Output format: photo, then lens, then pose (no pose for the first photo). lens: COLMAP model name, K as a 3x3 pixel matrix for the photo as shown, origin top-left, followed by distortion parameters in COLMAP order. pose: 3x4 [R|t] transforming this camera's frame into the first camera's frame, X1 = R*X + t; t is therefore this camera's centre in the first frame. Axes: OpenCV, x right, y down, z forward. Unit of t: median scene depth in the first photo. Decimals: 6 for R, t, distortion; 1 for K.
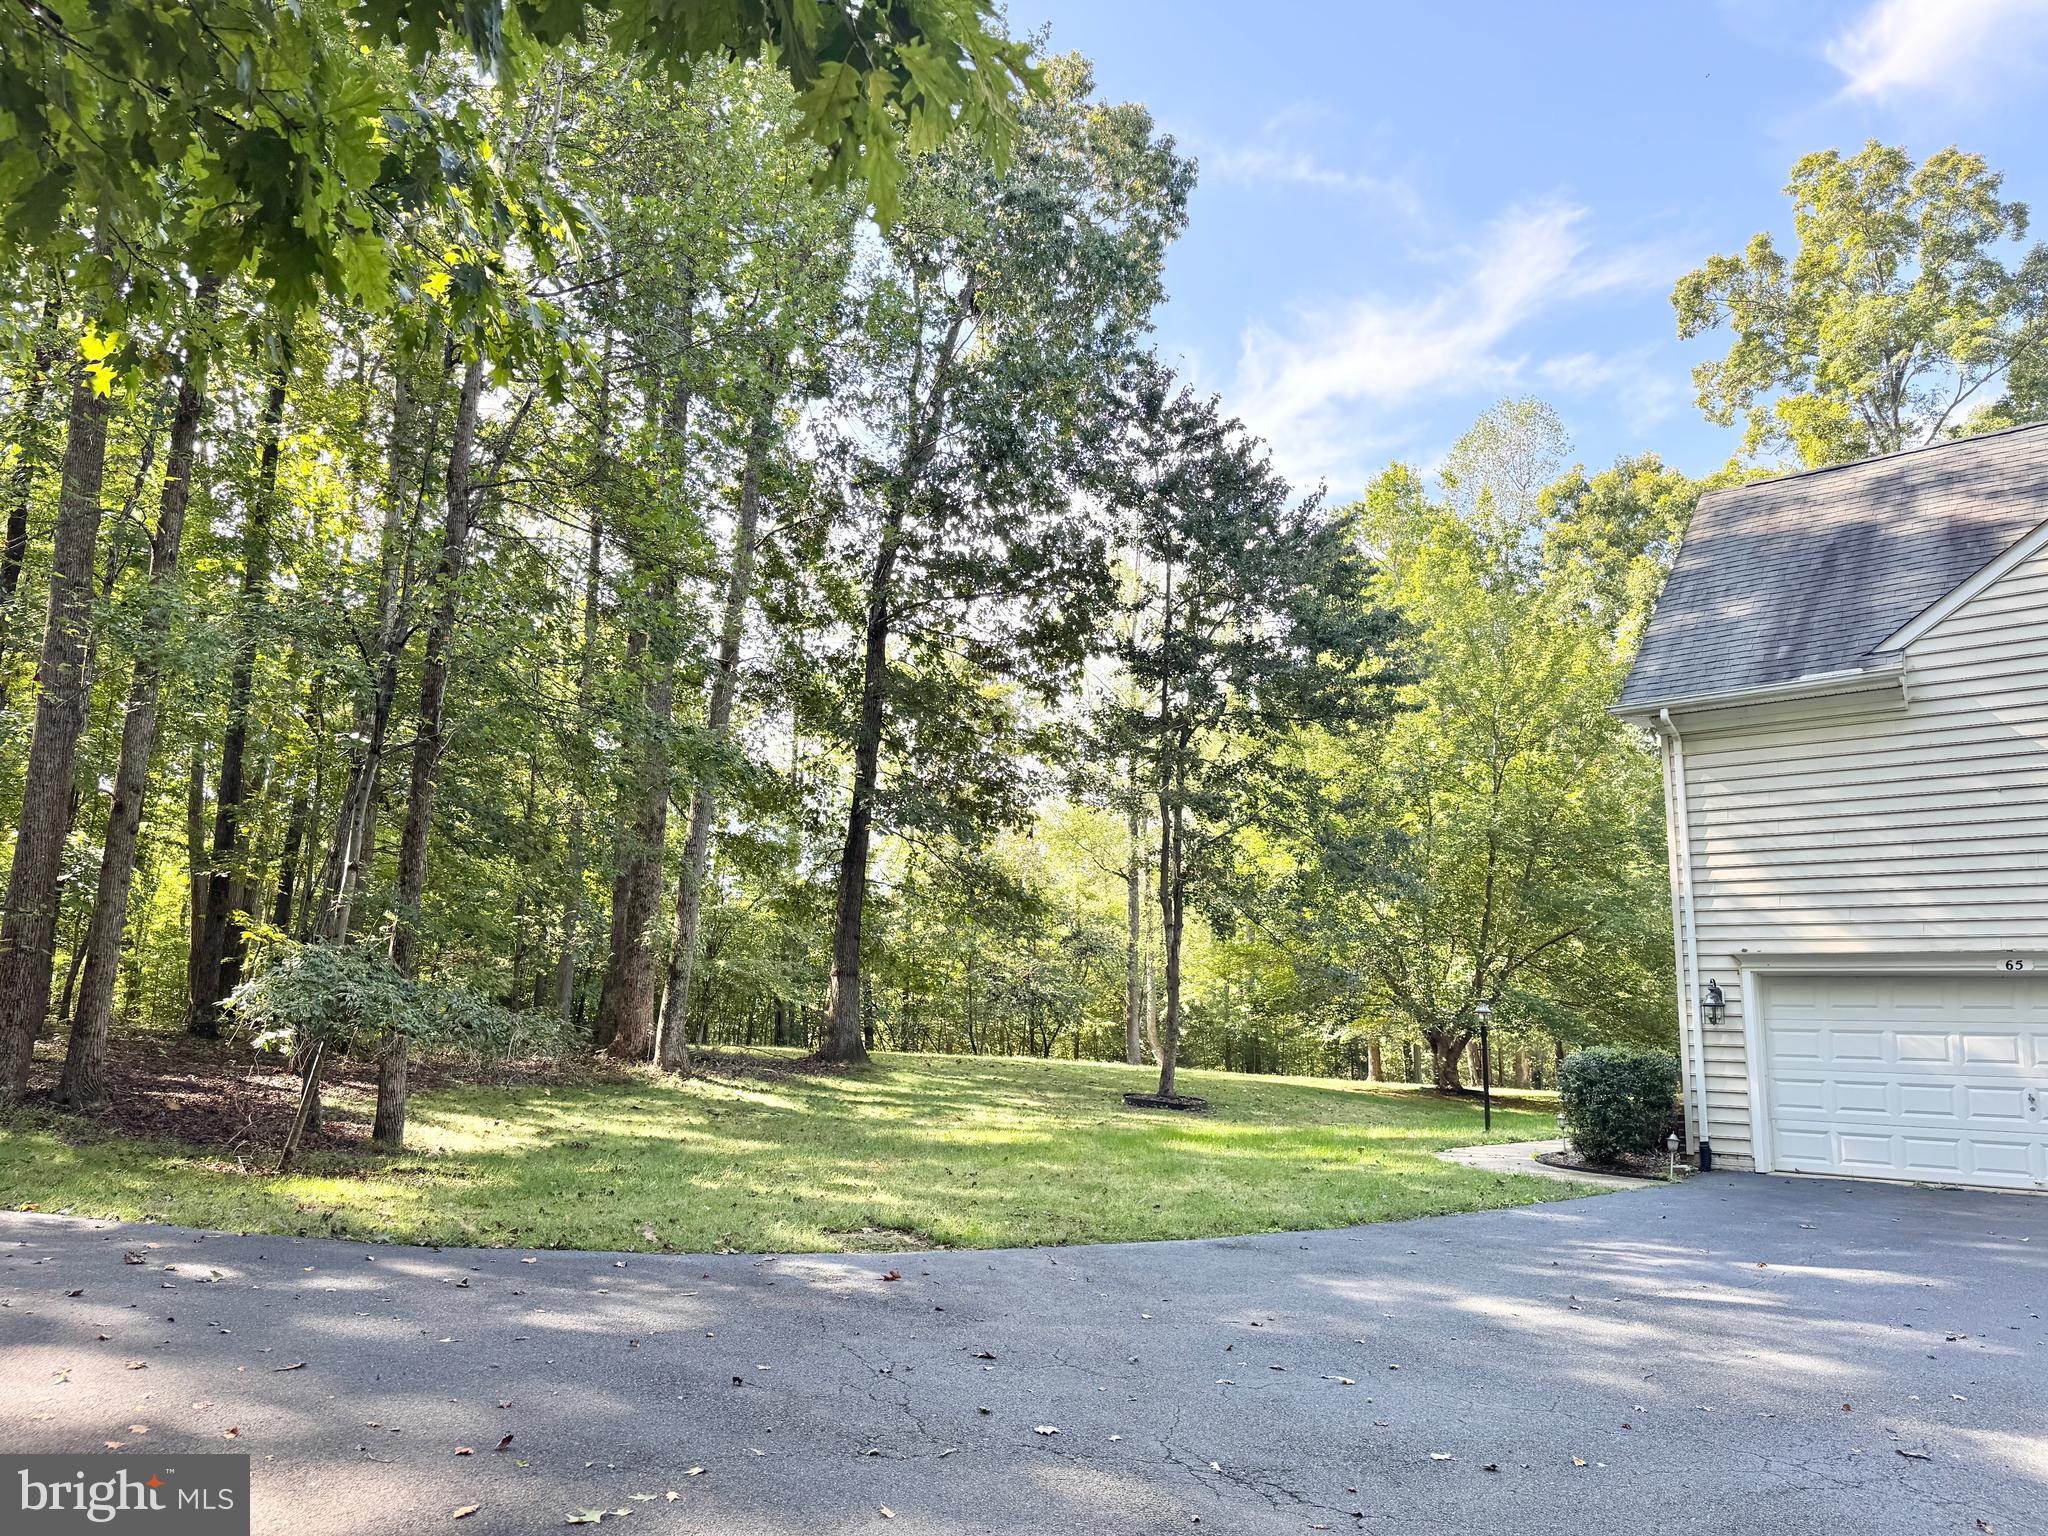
lens RADIAL K [[1390.4, 0, 1061.1], [0, 1390.4, 764.5], [0, 0, 1]] dist [0.096640, -0.193517]
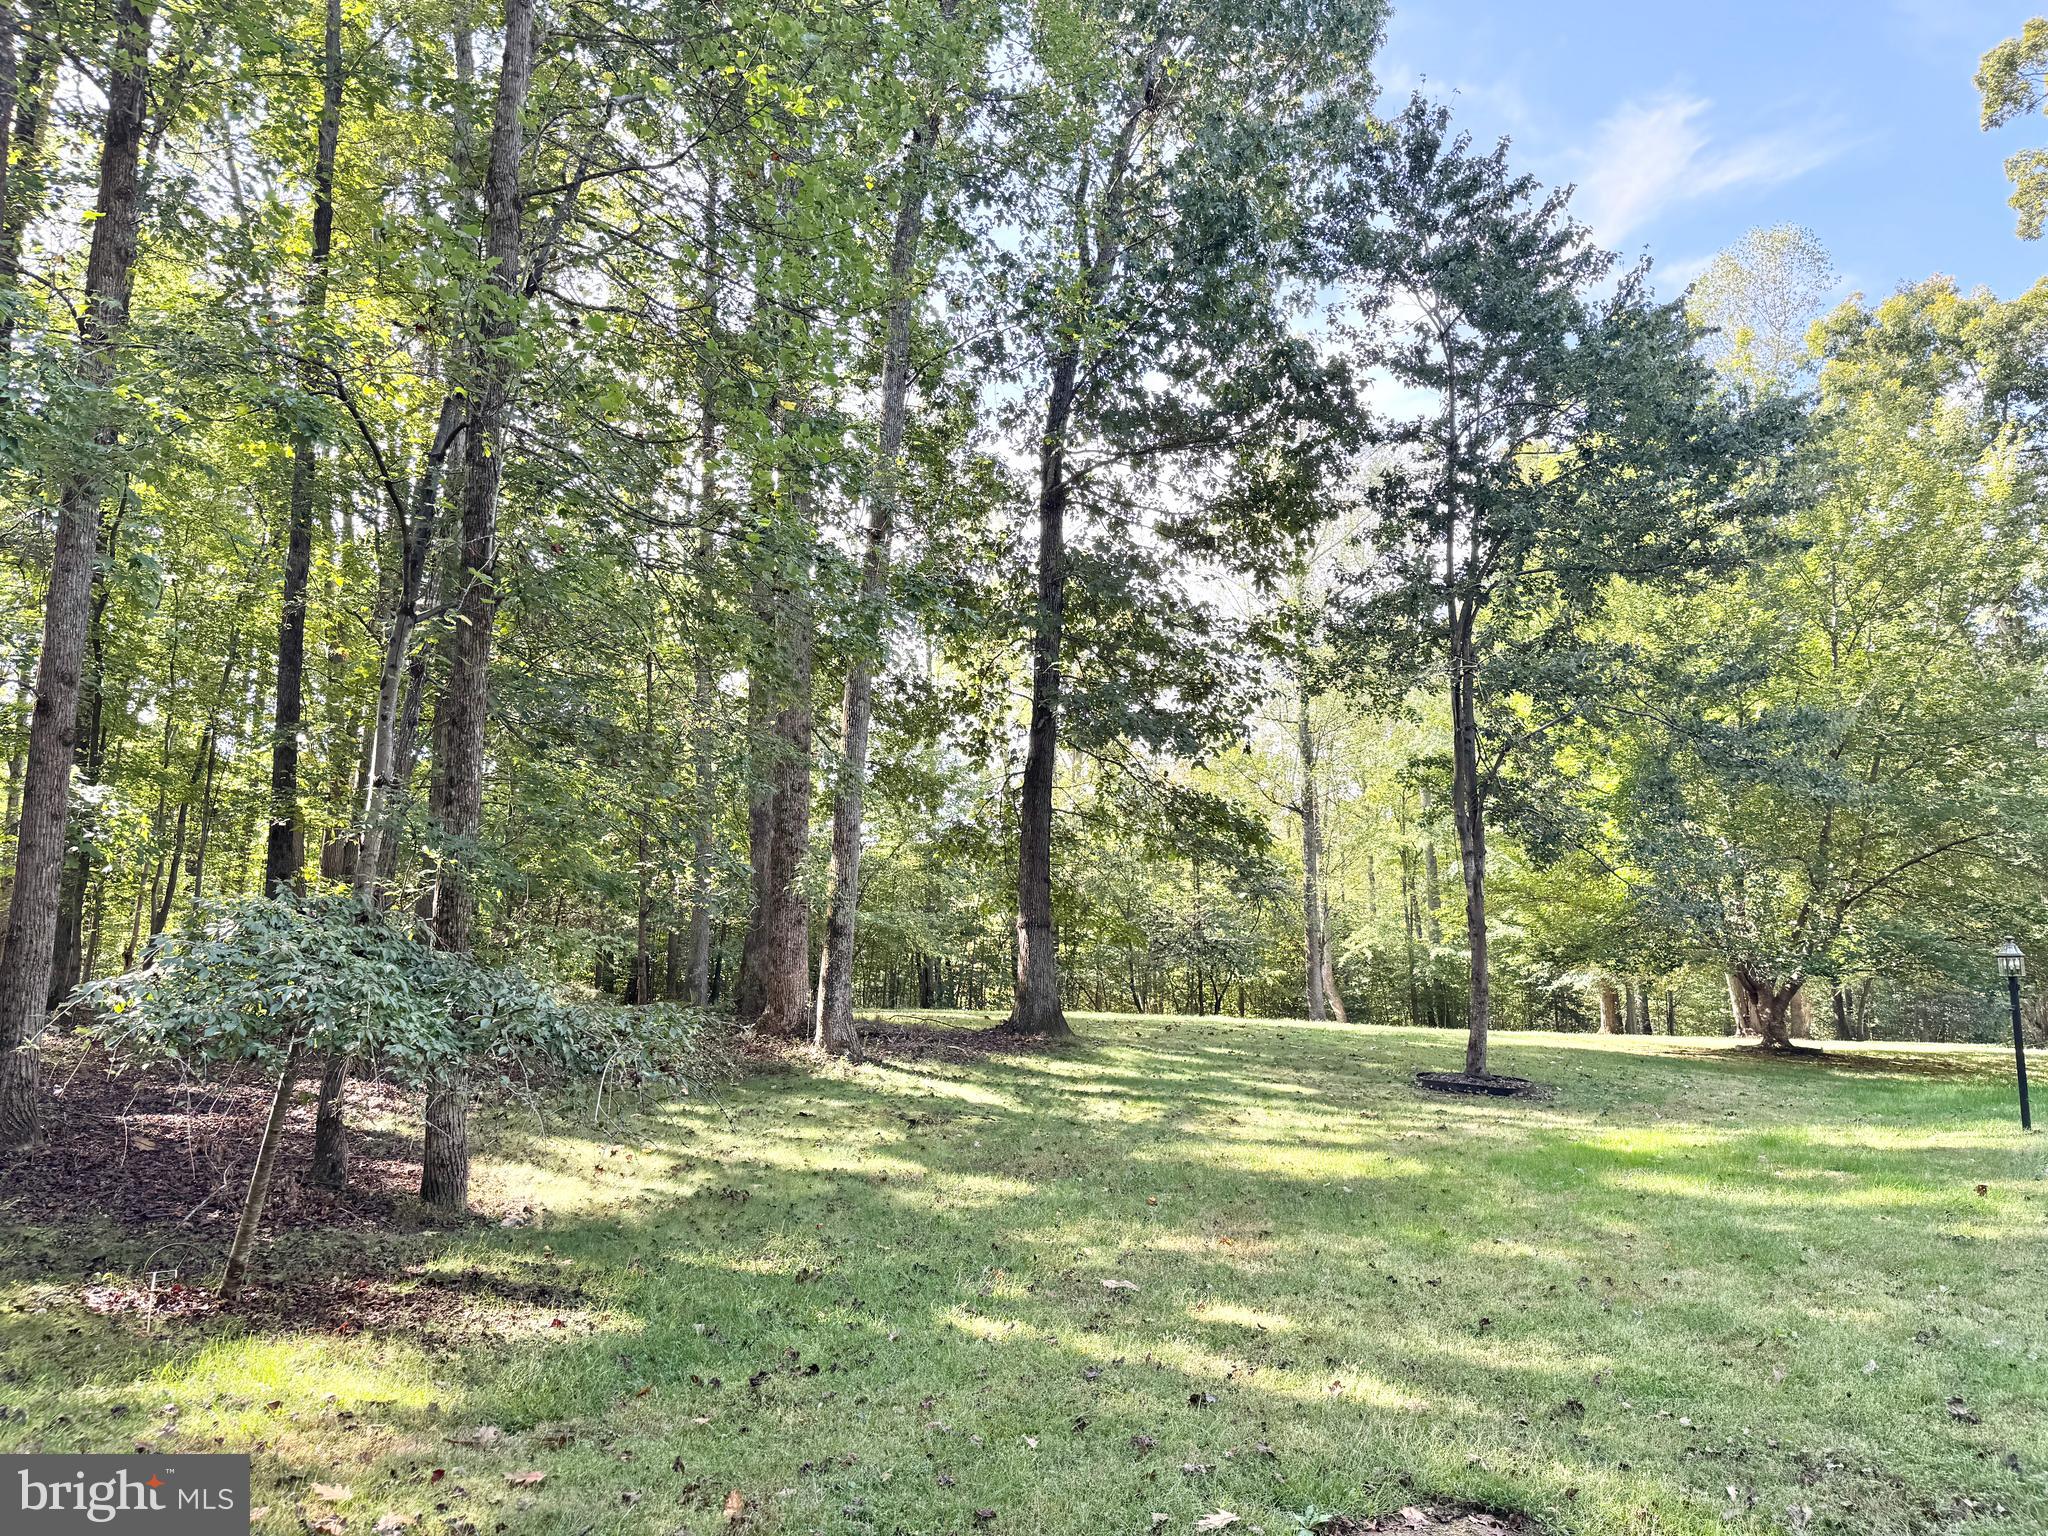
lens RADIAL K [[1403.1, 0, 1034.3], [0, 1403.1, 763.3], [0, 0, 1]] dist [0.094117, -0.154274]
pose [[0.994246, -0.035568, -0.101045, -0.070146], [0.039221, 0.998638, 0.034402, 0.028801], [0.099683, -0.038167, 0.994287, 0.197477]]
